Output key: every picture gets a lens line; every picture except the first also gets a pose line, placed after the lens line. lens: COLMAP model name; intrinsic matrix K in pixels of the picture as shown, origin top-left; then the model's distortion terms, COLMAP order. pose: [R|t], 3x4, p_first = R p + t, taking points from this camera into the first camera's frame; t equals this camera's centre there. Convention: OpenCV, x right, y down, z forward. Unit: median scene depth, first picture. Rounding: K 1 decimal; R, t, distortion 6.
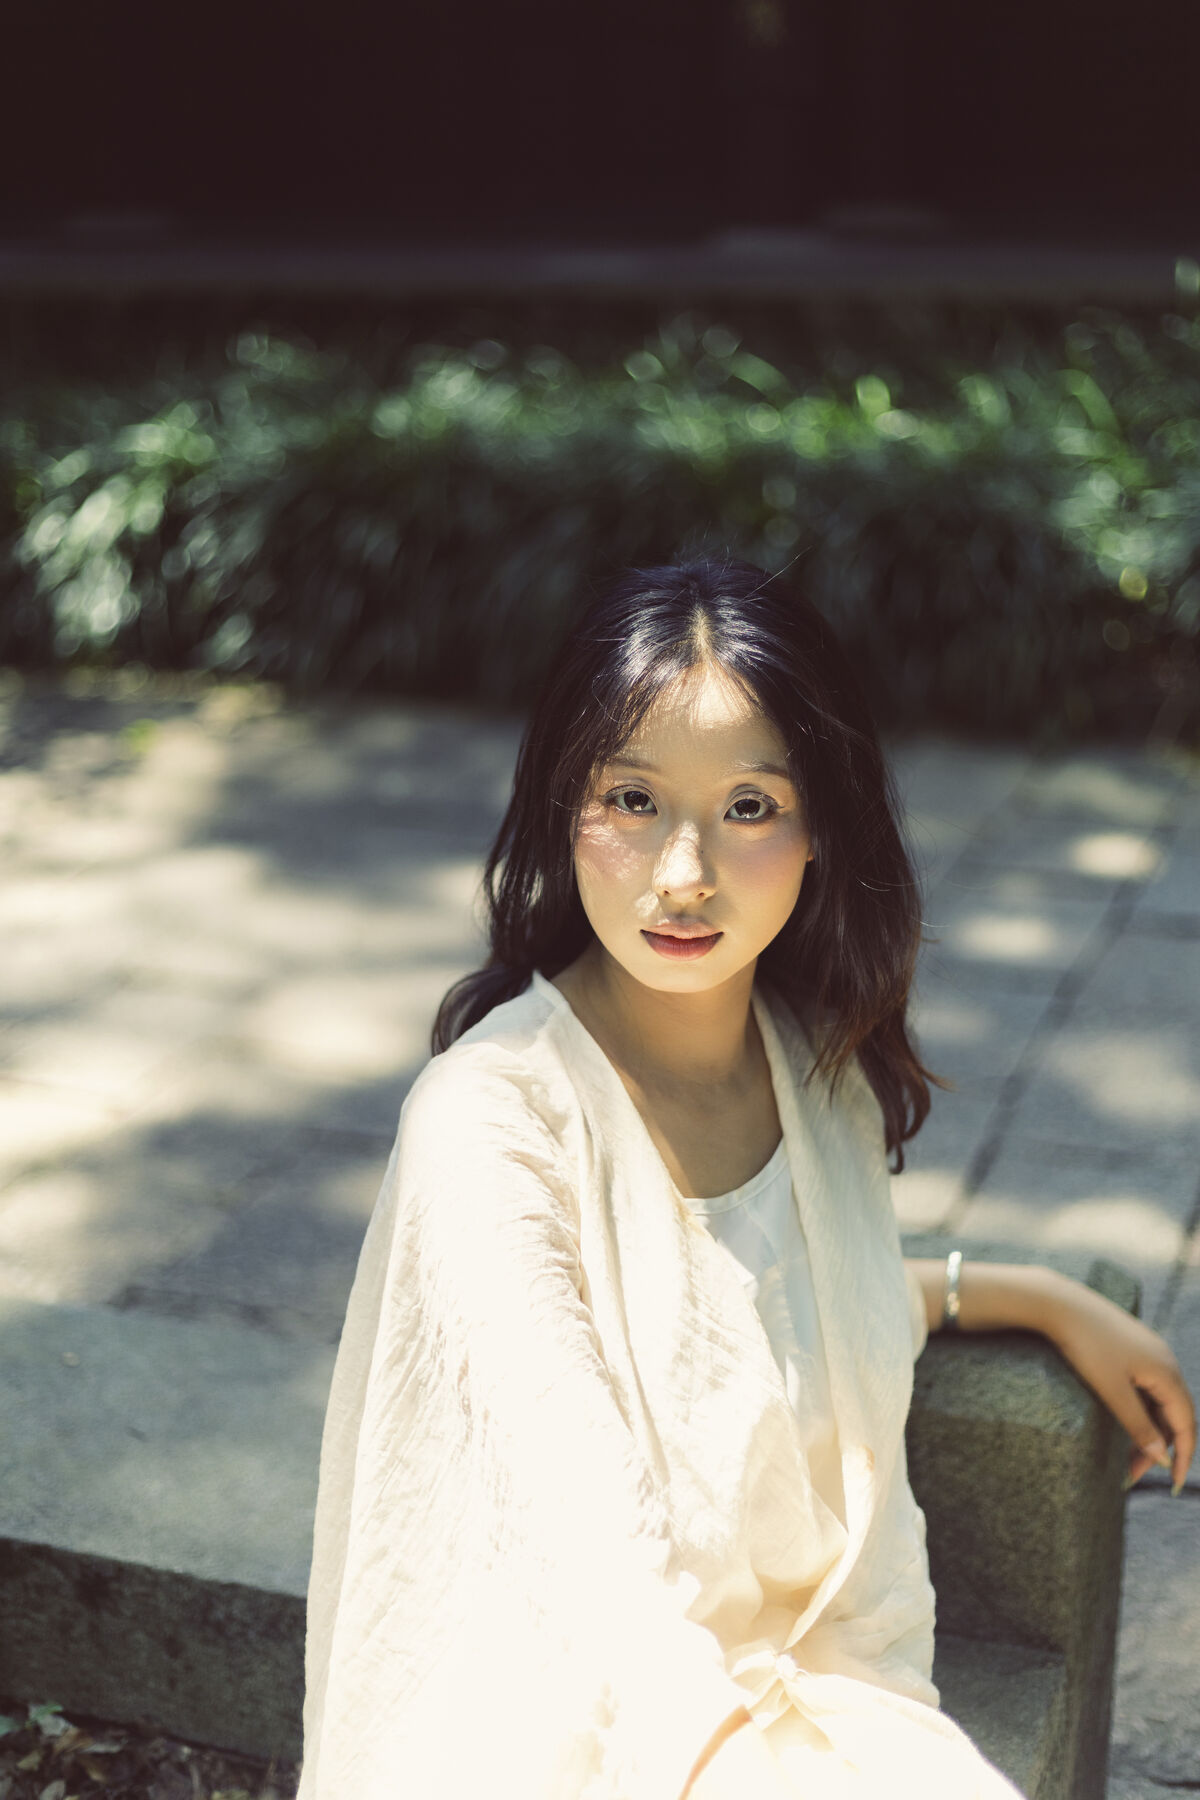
lens RADIAL K [[2647.7, 0, 599.7], [0, 2647.7, 924.6], [0, 0, 1]] dist [0.033322, -0.008263]
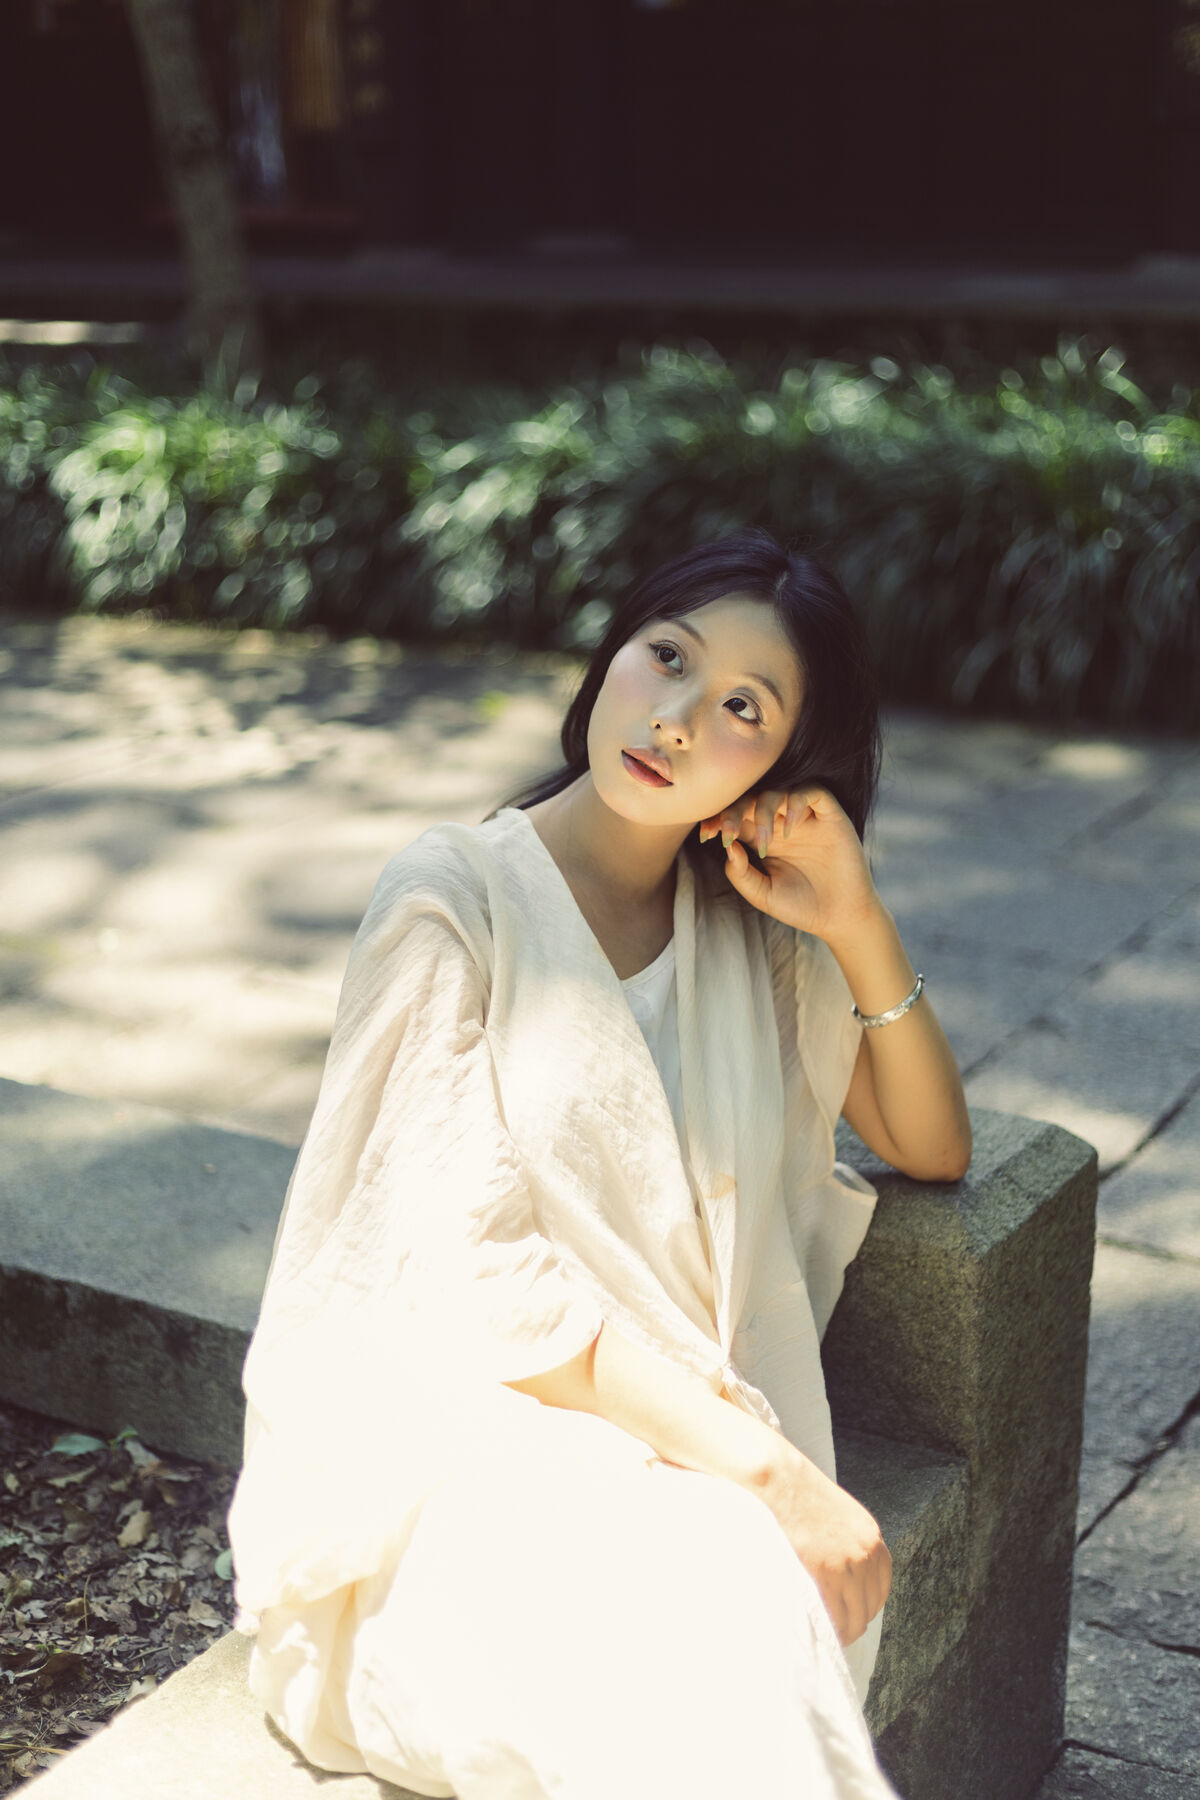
lens RADIAL K [[2621.2, 0, 600.0], [0, 2621.2, 900.0], [0, 0, 1]] dist [0.009109, 0.040302]
pose [[0.982864, 0.061827, -0.173655, 0.180039], [-0.064861, 0.997824, -0.011843, 0.055653], [0.172545, 0.022904, 0.984735, -0.114577]]
